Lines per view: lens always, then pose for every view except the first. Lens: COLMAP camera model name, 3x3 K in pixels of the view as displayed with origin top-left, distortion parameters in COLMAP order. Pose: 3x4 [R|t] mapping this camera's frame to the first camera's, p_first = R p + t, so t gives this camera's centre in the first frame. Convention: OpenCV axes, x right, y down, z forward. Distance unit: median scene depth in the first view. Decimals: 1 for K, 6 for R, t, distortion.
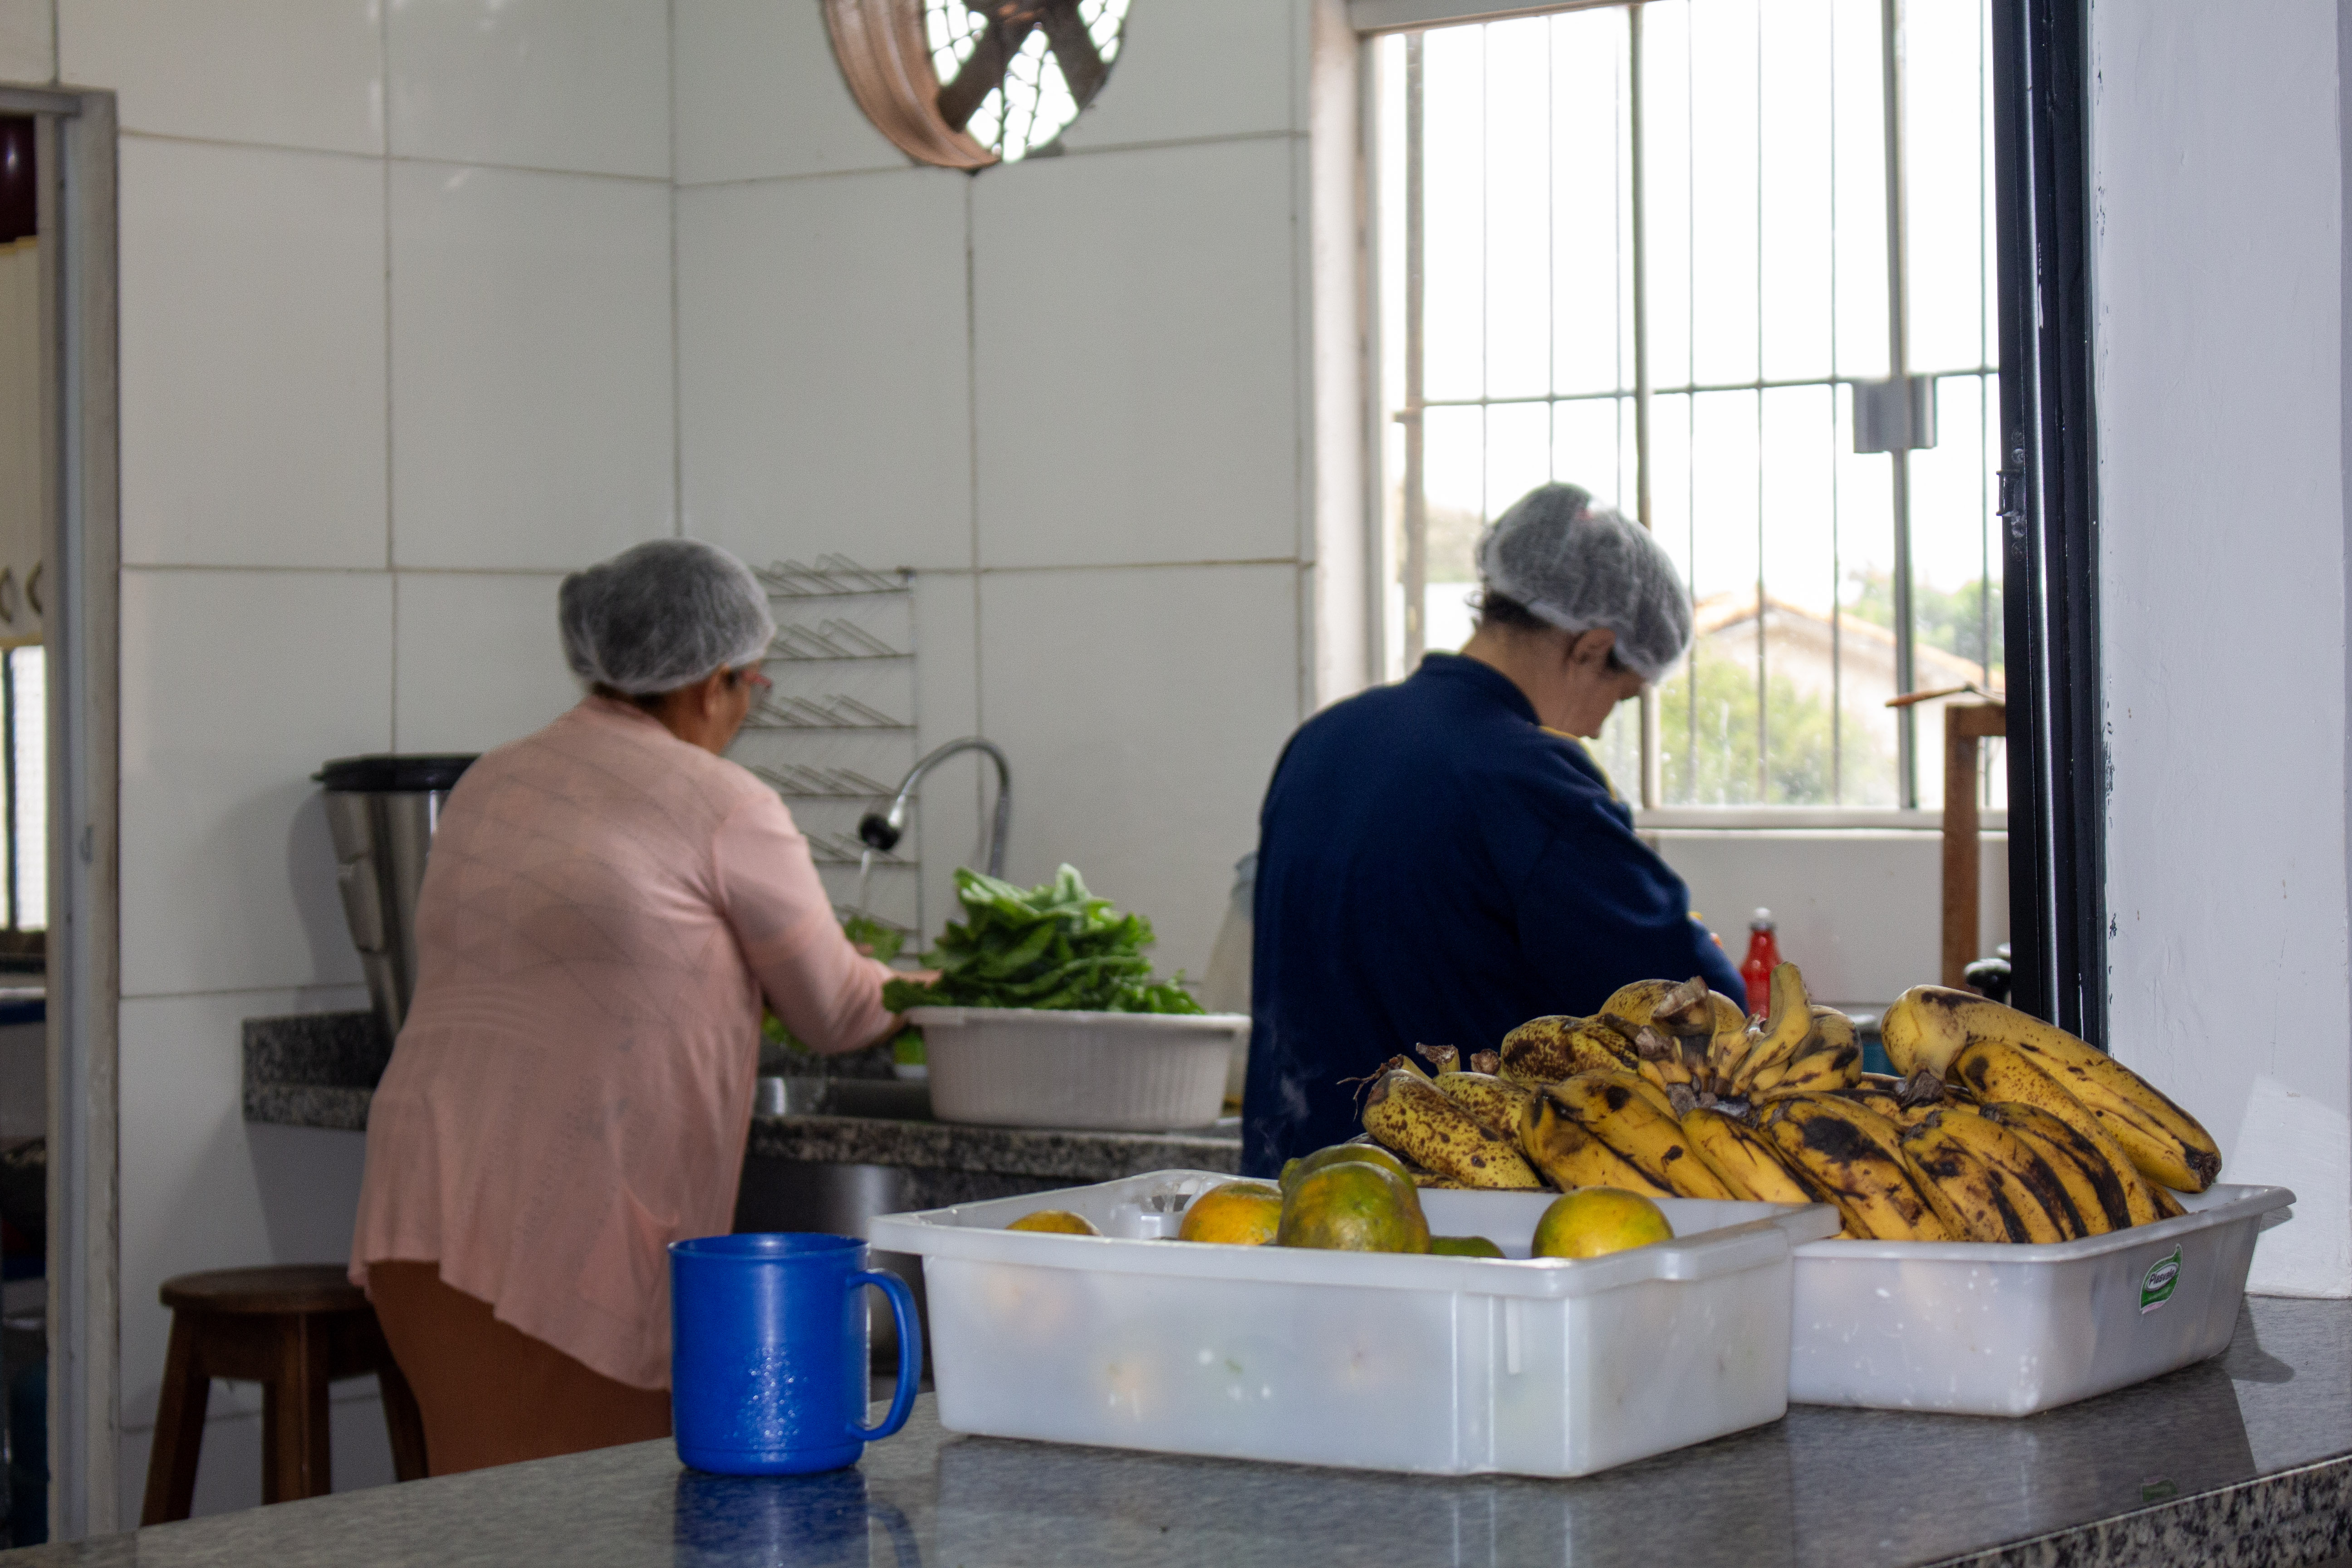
lens RADIAL K [[5613.2, 0, 1175.9], [0, 5613.2, 783.3], [0, 0, 1]] dist [0.001132, 0.000000]
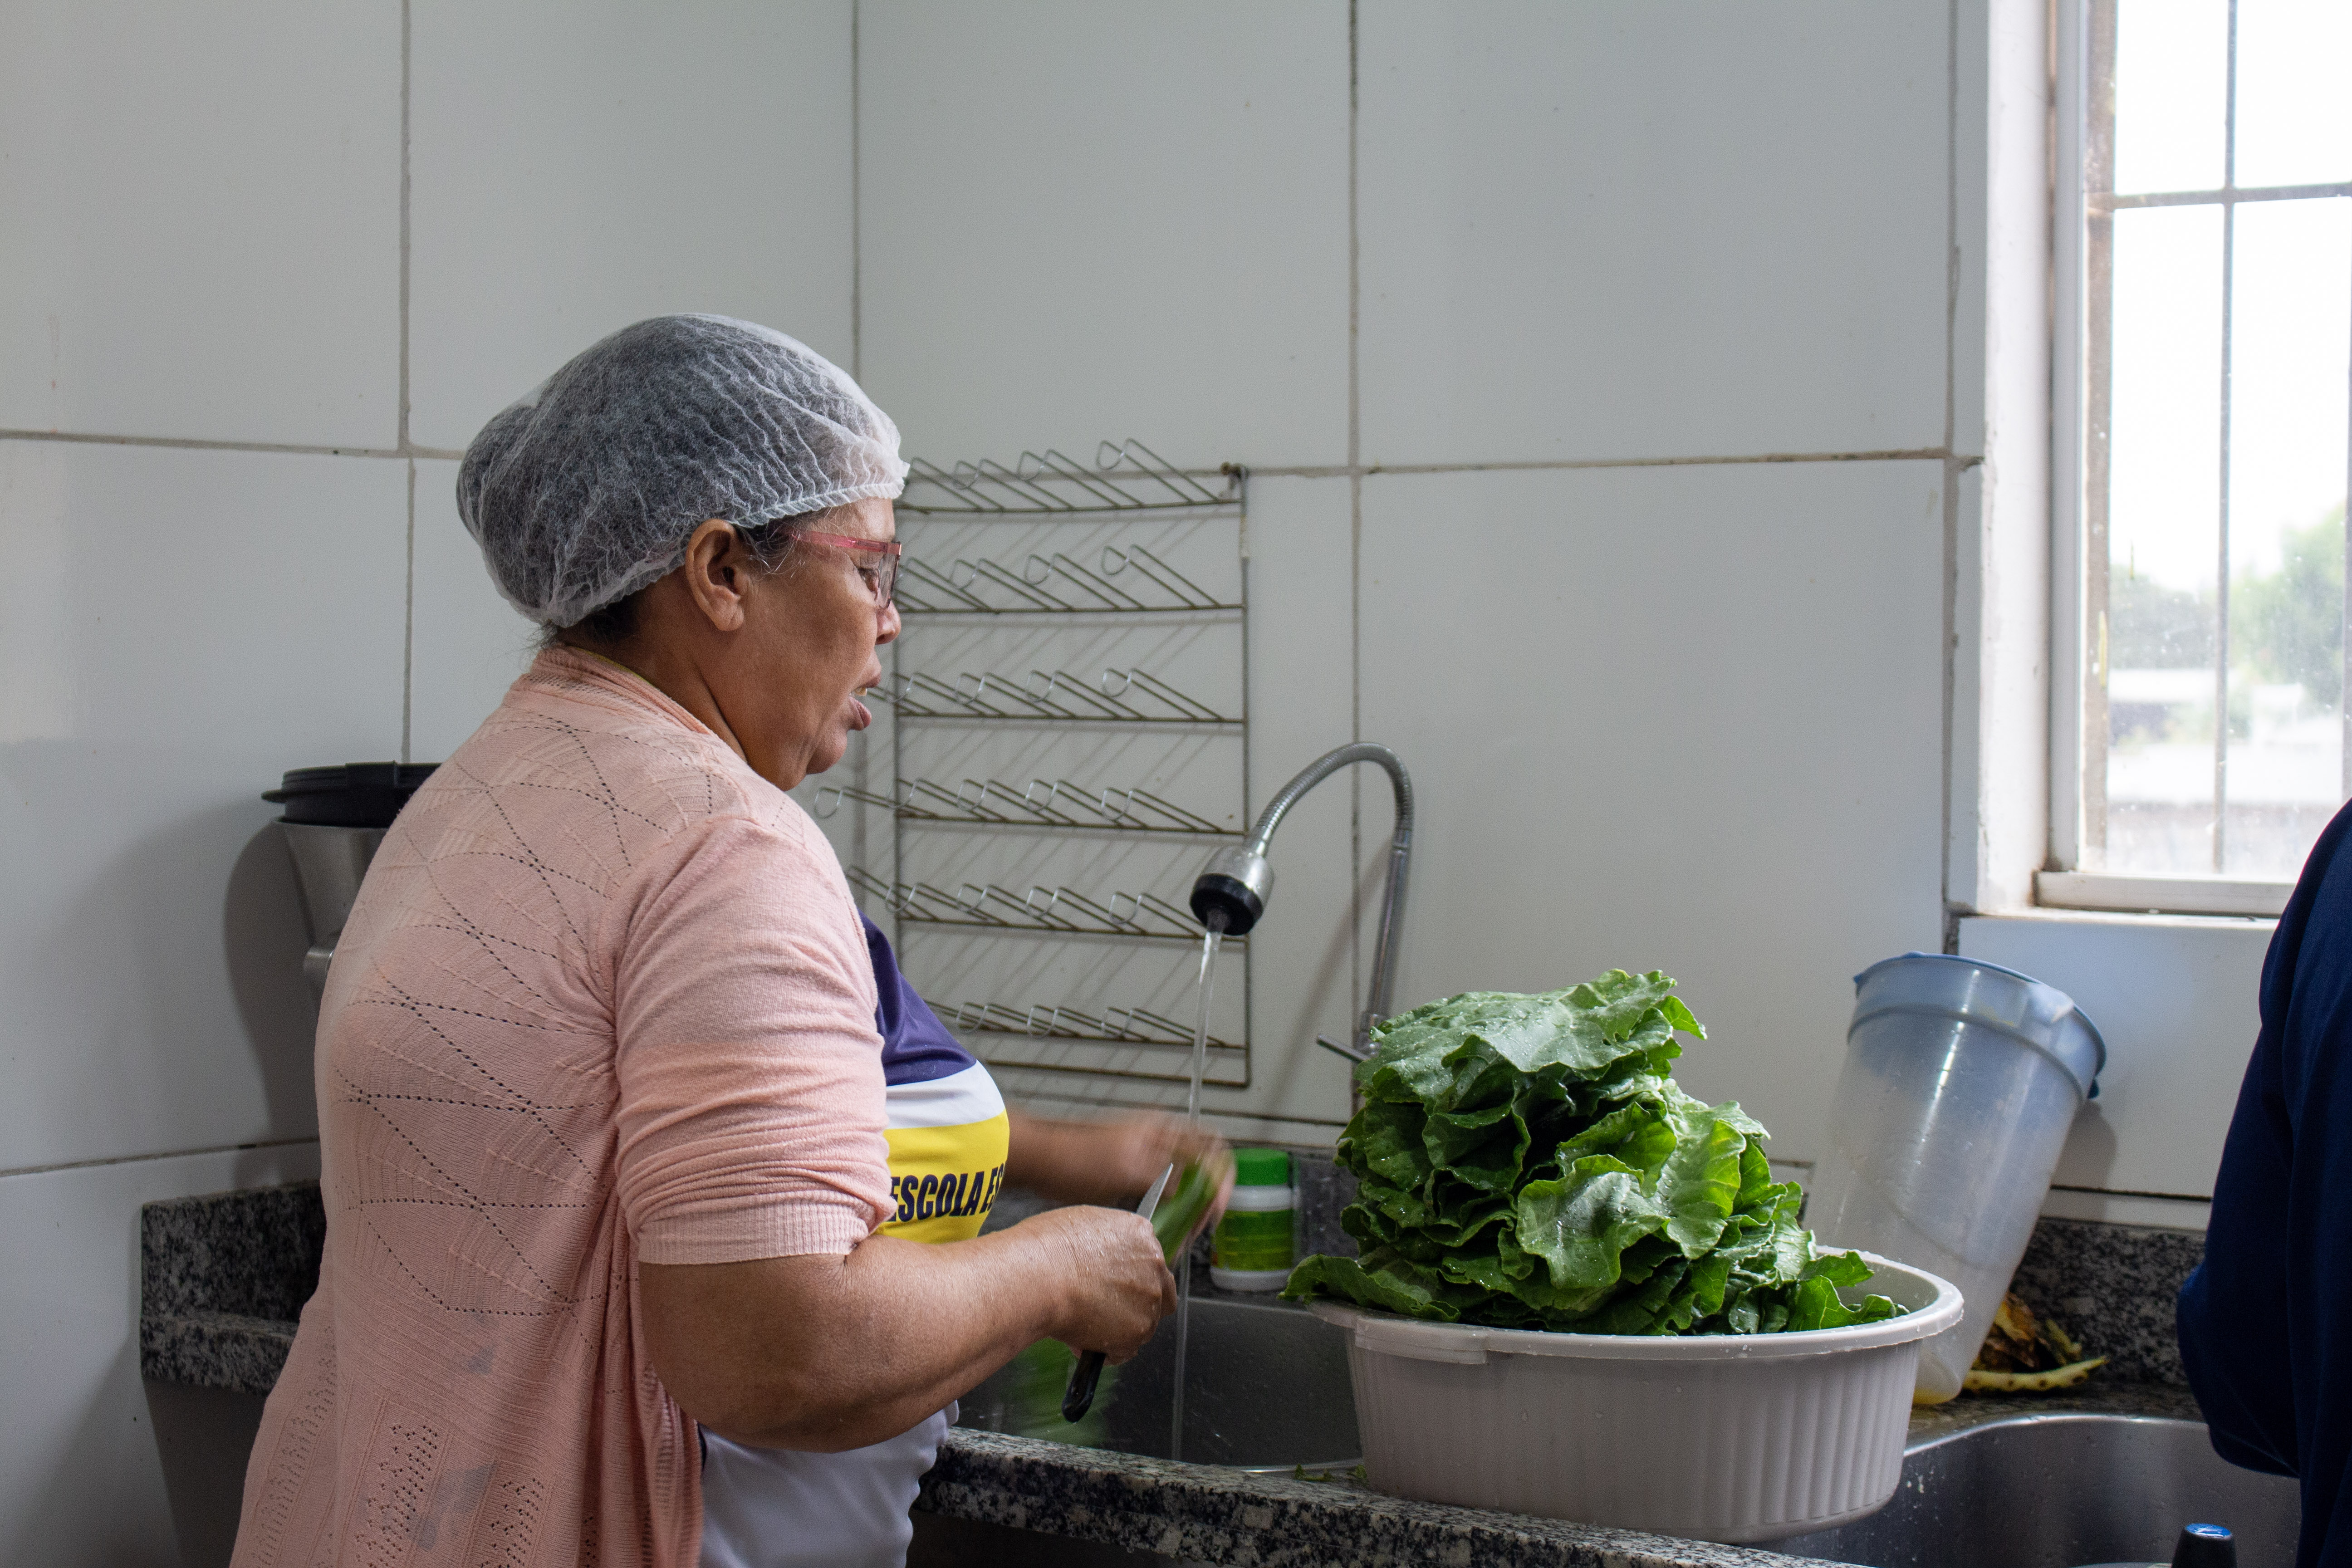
lens RADIAL K [[4558.7, 0, 1176.1], [0, 4558.7, 783.0], [0, 0, 1]] dist [-0.016846, 0.000000]
pose [[0.999669, 0.014043, 0.021563, -0.067388], [-0.014347, 0.999799, 0.013982, -0.010445], [-0.021362, -0.014287, 0.999670, 0.511307]]
